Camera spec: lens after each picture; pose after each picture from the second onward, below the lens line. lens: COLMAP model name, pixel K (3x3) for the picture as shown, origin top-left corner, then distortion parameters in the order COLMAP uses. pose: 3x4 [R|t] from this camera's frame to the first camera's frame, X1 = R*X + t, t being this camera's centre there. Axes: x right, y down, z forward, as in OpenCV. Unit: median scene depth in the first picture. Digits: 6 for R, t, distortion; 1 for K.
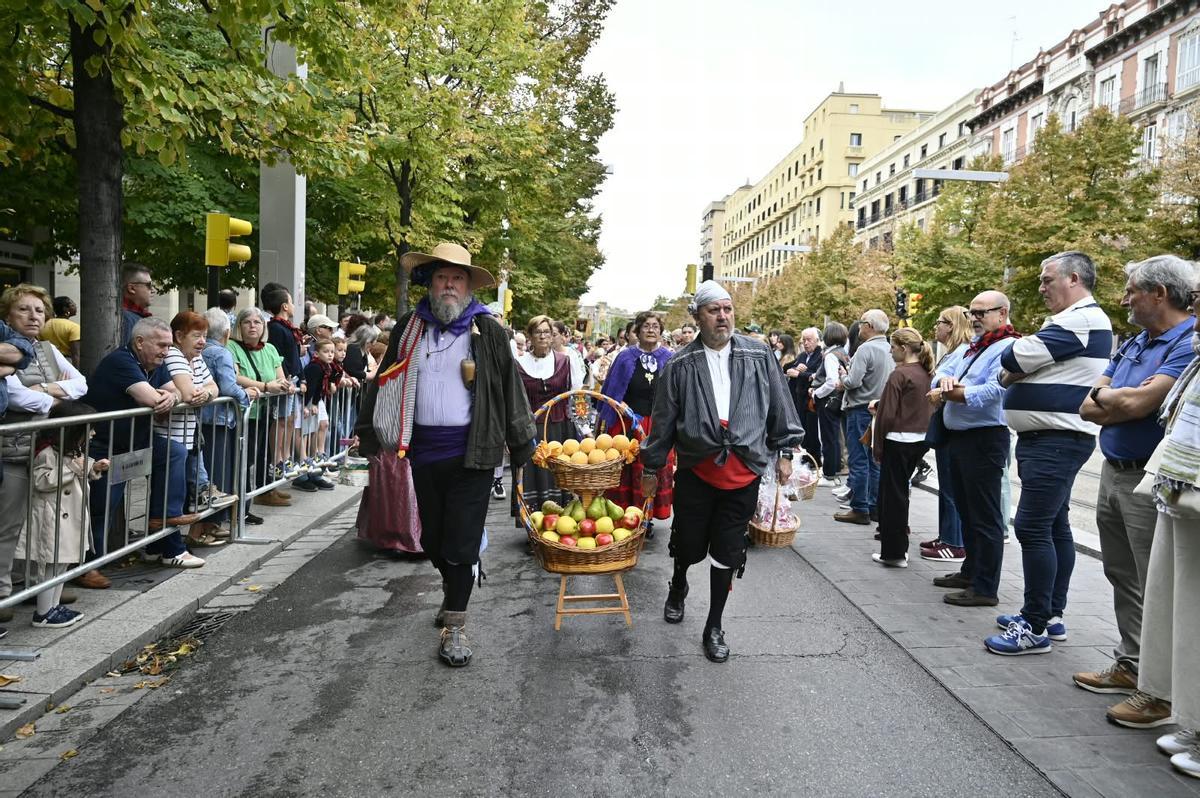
lens RADIAL K [[810.0, 0, 600.0], [0, 810.0, 399.0], [0, 0, 1]] dist [-0.003782, 0.000230]
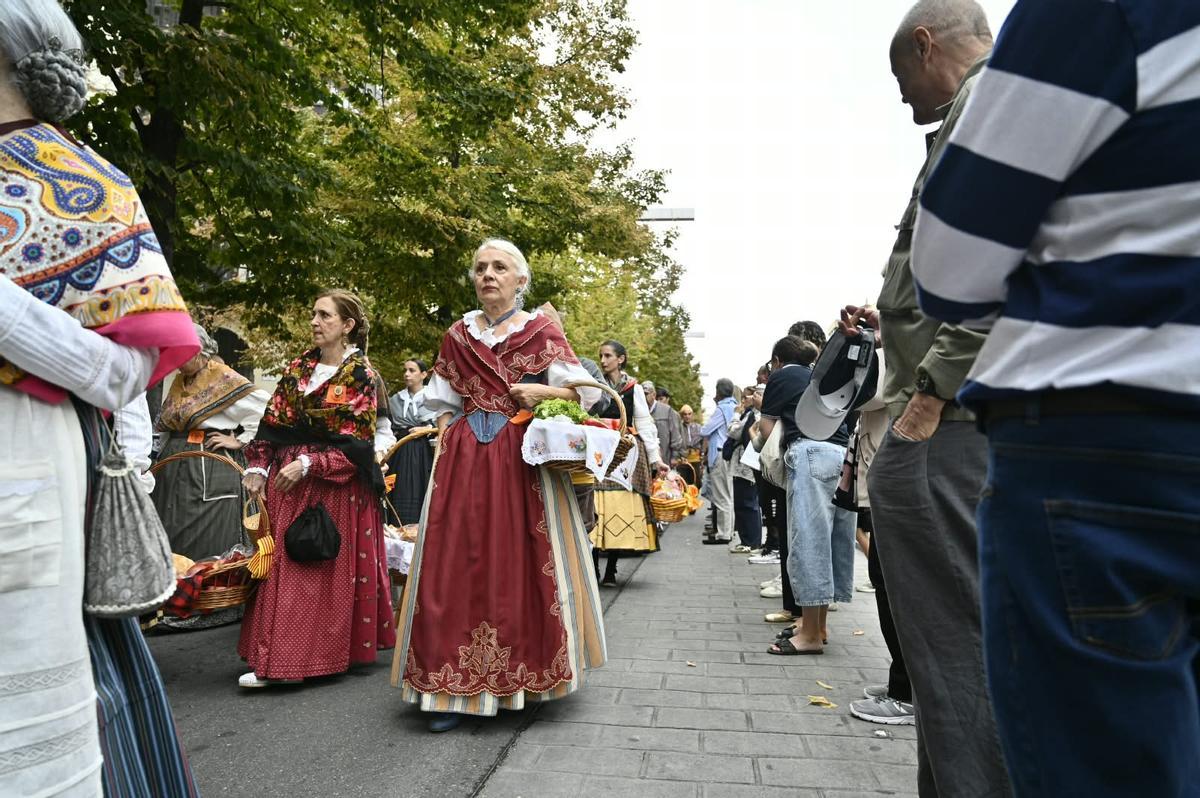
lens RADIAL K [[803.5, 0, 600.0], [0, 803.5, 399.0], [0, 0, 1]] dist [-0.002973, 0.003223]
pose [[0.984523, -0.017815, -0.174349, 0.080385], [-0.006138, 0.990705, -0.135891, 0.046152], [0.175149, 0.134858, 0.975262, -0.494876]]
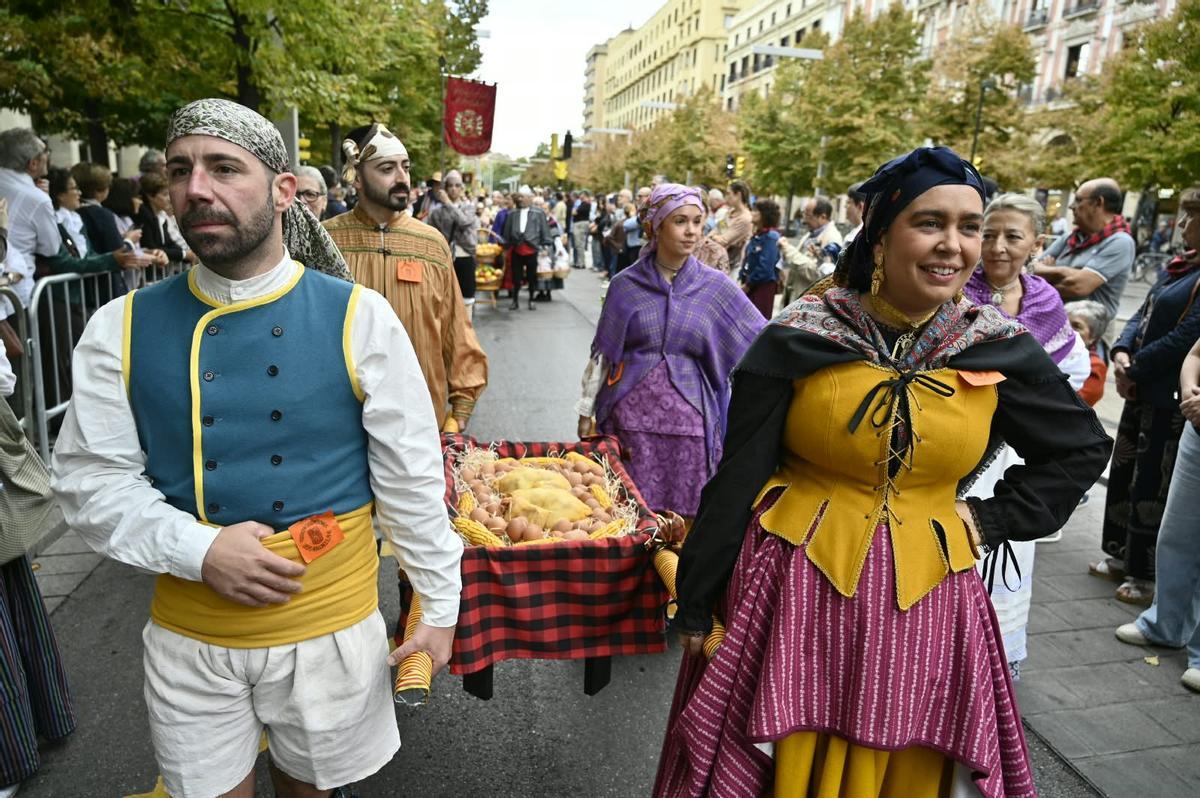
lens RADIAL K [[810.0, 0, 600.0], [0, 810.0, 399.0], [0, 0, 1]] dist [-0.003782, 0.000230]
pose [[0.990049, -0.019187, 0.139406, 0.000643], [-0.006454, 0.983427, 0.181189, 0.006331], [-0.140572, -0.180285, 0.973518, -0.184416]]
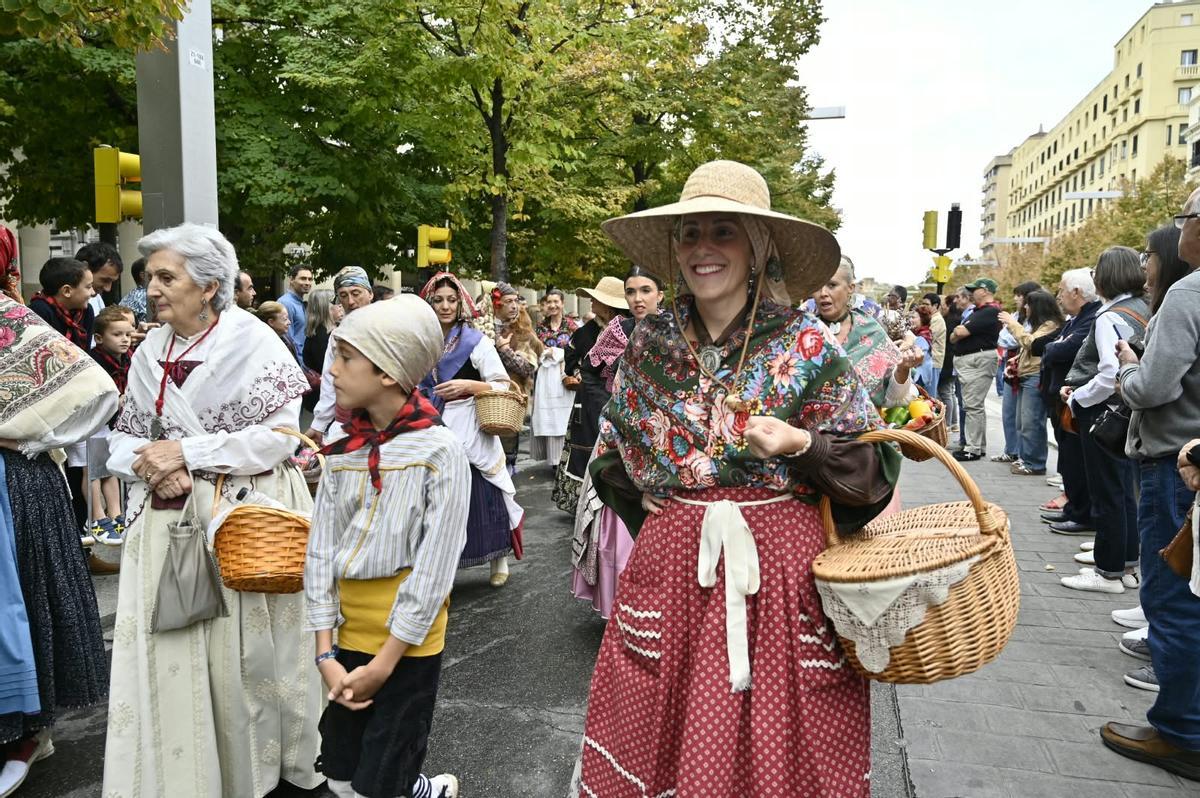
lens RADIAL K [[807.6, 0, 583.8], [0, 807.6, 400.3], [0, 0, 1]] dist [-0.003260, -0.002217]
pose [[0.943318, -0.003916, -0.331868, 0.035306], [0.011183, 0.999738, 0.019989, -0.004123], [0.331702, -0.022568, 0.943114, 0.107529]]
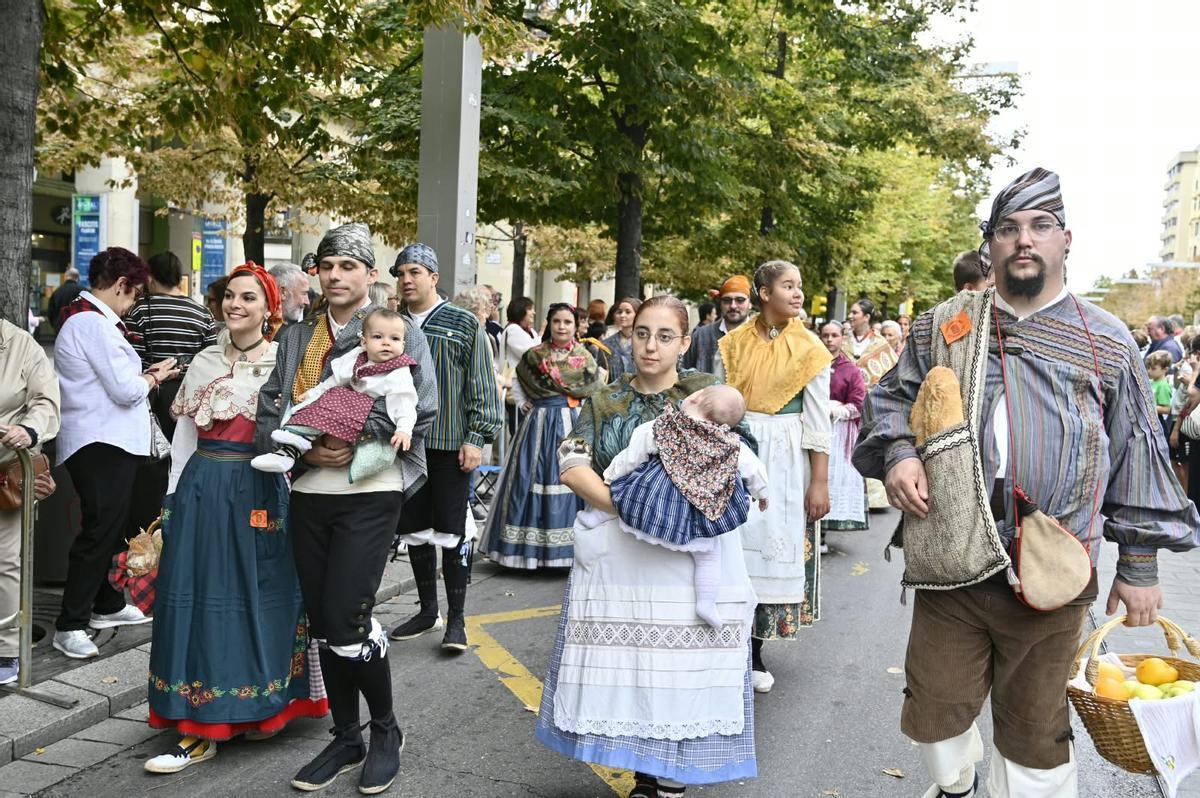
lens RADIAL K [[1047.0, 0, 600.0], [0, 1047.0, 399.0], [0, 0, 1]] dist [0.000501, 0.000219]
pose [[0.927342, 0.030948, -0.372932, 0.049320], [-0.033616, 0.999435, -0.000652, 0.038436], [0.372701, 0.013141, 0.927858, -0.636355]]
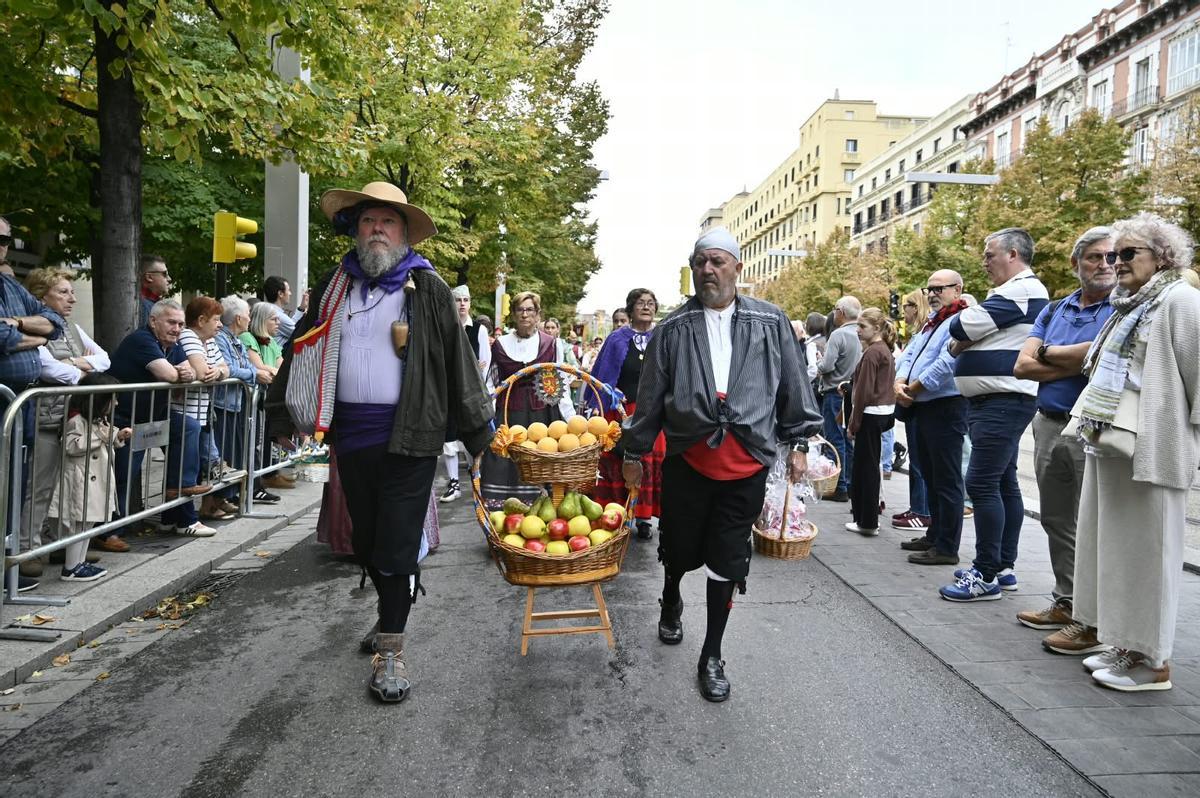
lens RADIAL K [[809.8, 0, 593.2], [0, 809.8, 394.1], [0, 0, 1]] dist [-0.001940, -0.000375]
pose [[0.999955, -0.005944, -0.007458, 0.002480], [0.005828, 0.999862, -0.015556, 0.005700], [0.007549, 0.015511, 0.999851, -0.009352]]
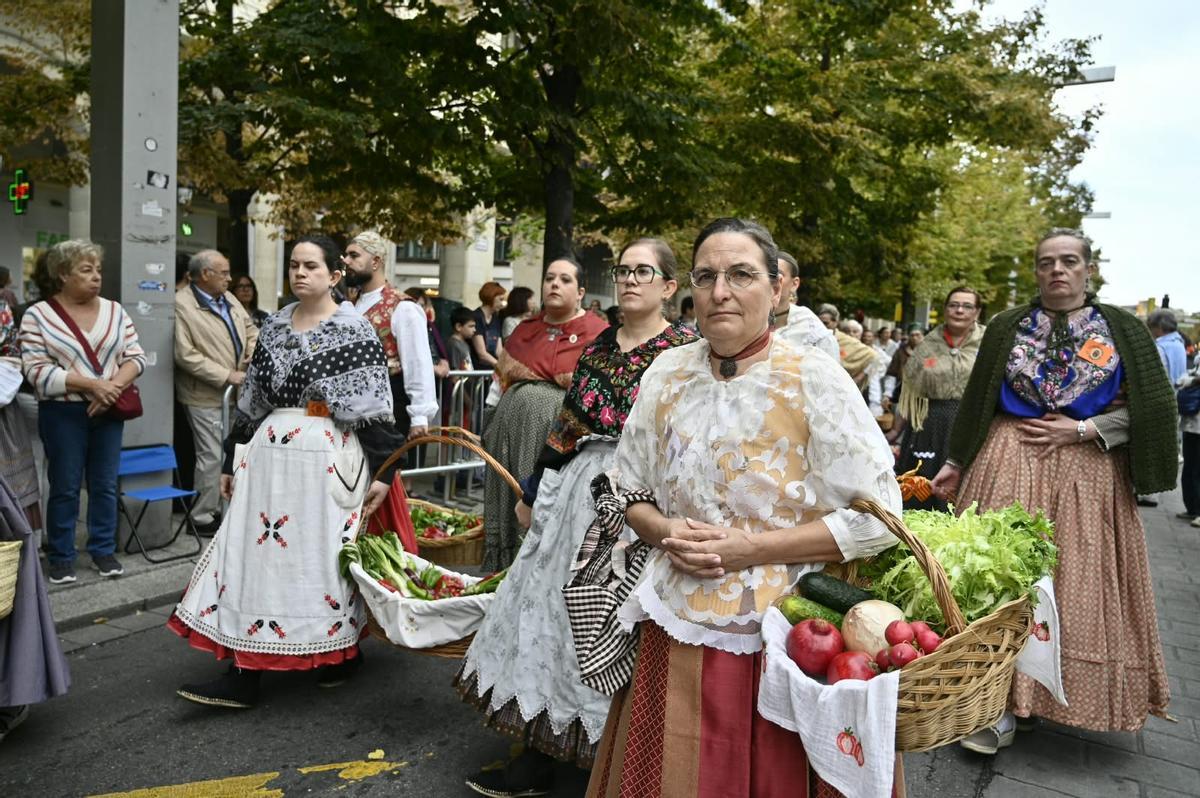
lens RADIAL K [[803.7, 0, 595.9], [0, 803.7, 392.7], [0, 0, 1]] dist [-0.000694, 0.001422]
pose [[0.825767, 0.050313, -0.561763, 0.069349], [-0.054925, 0.998453, 0.008686, 0.033091], [0.561331, 0.023682, 0.827252, -0.497496]]
